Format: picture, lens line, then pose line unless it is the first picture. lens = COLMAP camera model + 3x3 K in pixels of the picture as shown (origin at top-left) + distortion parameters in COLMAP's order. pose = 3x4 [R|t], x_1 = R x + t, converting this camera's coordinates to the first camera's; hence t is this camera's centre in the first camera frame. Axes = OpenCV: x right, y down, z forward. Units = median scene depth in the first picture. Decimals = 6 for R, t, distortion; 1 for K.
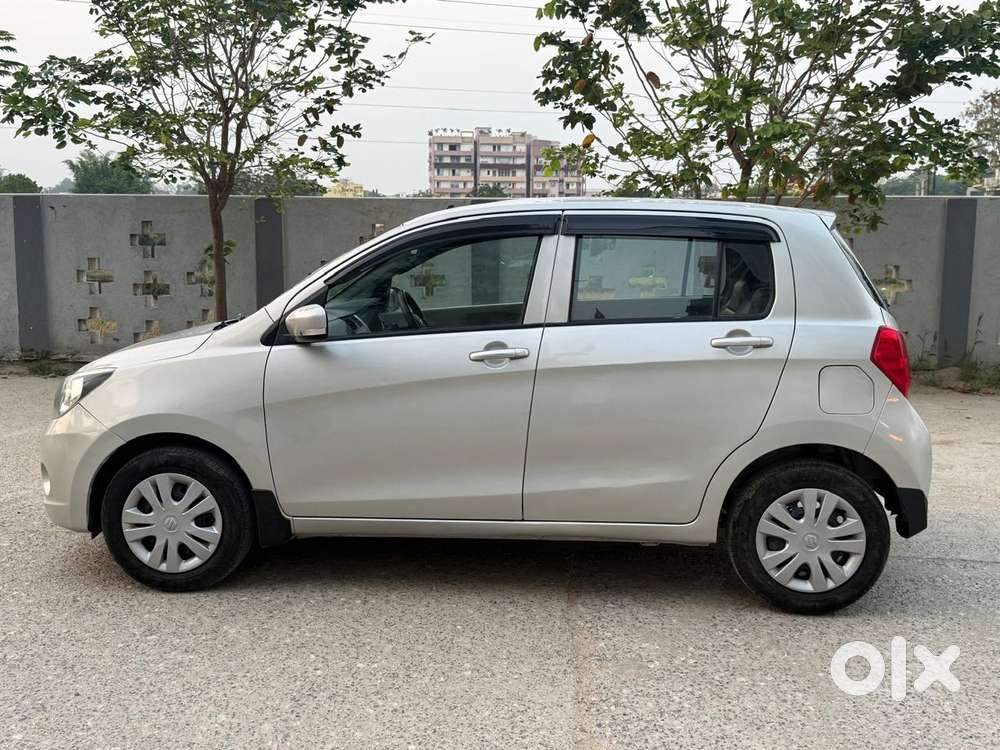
lens RADIAL K [[1094.2, 0, 497.9], [0, 1094.2, 378.2], [0, 0, 1]] dist [0.017548, 0.000000]
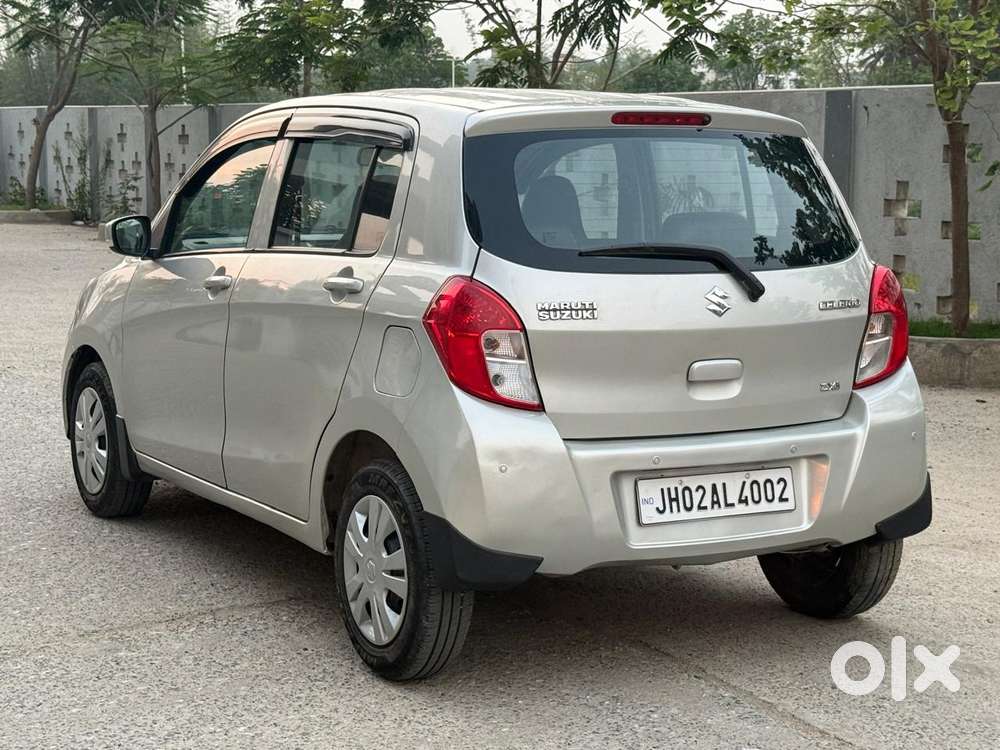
lens RADIAL K [[1949.6, 0, 504.2], [0, 1949.6, 372.7], [0, 0, 1]] dist [0.125344, 0.000000]
pose [[0.560059, 0.097607, -0.822683, 1.313474], [-0.112261, 0.992817, 0.041369, -0.039651], [0.820812, 0.069186, 0.566994, 0.323335]]
